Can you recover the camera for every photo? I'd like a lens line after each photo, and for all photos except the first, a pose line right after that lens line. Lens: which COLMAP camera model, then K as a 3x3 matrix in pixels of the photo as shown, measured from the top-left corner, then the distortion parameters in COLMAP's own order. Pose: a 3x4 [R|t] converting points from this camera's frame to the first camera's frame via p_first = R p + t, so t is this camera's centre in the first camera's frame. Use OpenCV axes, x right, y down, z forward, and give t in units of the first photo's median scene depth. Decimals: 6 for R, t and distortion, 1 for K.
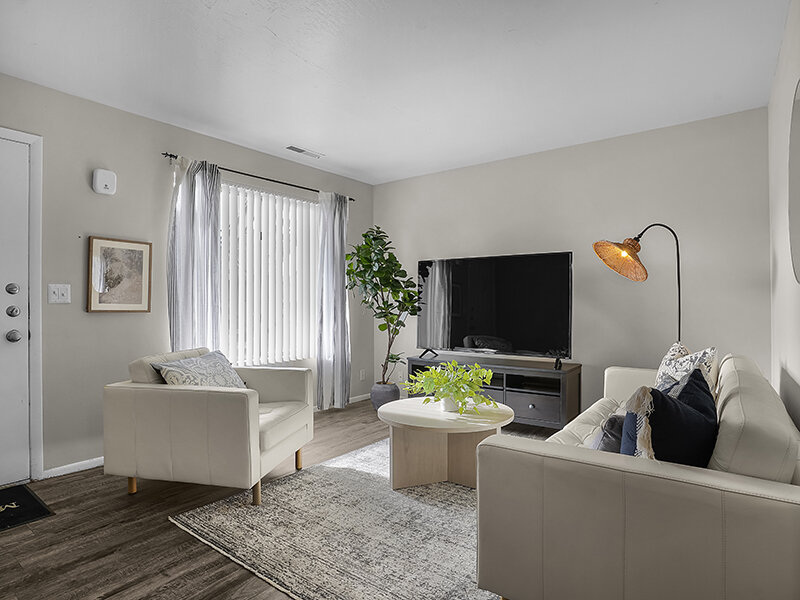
lens RADIAL K [[446.7, 0, 400.0], [0, 446.7, 300.0], [0, 0, 1]] dist [-0.050521, 0.002871]
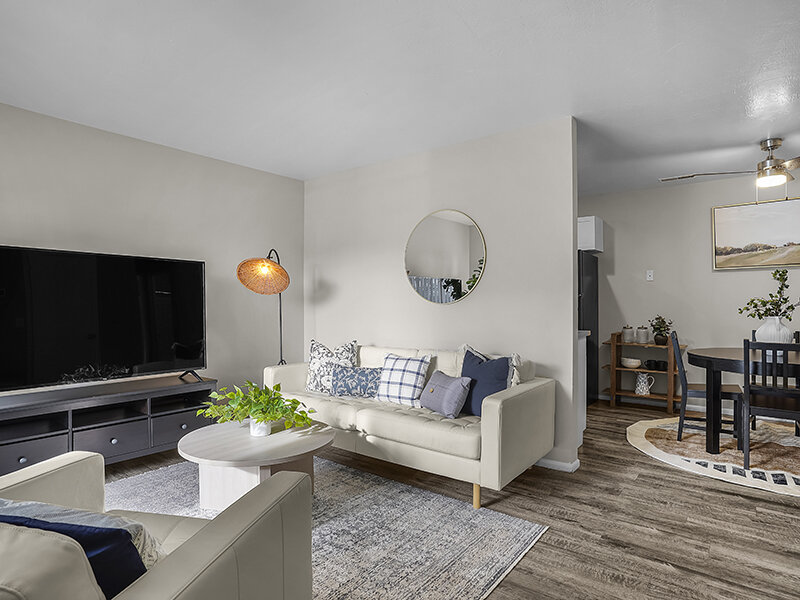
lens RADIAL K [[446.7, 0, 400.0], [0, 446.7, 300.0], [0, 0, 1]] dist [-0.050521, 0.002871]
pose [[0.035224, 0.008515, 0.999343, -0.680763], [0.006797, 0.999939, -0.008759, -0.014687], [-0.999356, 0.007101, 0.035164, 0.600512]]
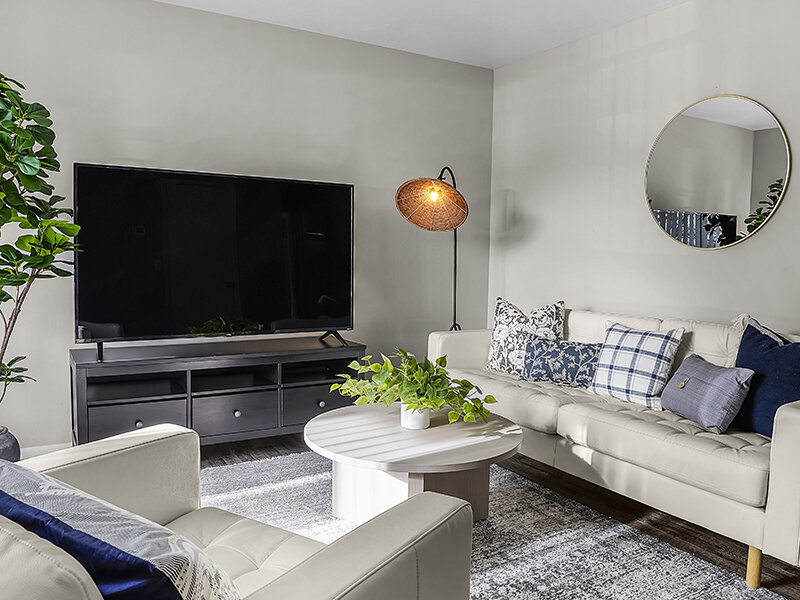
lens RADIAL K [[596.9, 0, 400.0], [0, 596.9, 300.0], [0, 0, 1]] dist [-0.090162, 0.041651]
pose [[0.399146, -0.064147, 0.914641, -0.572507], [-0.010046, 0.997184, 0.074321, 0.005159], [-0.916832, -0.038854, 0.397377, 0.607790]]
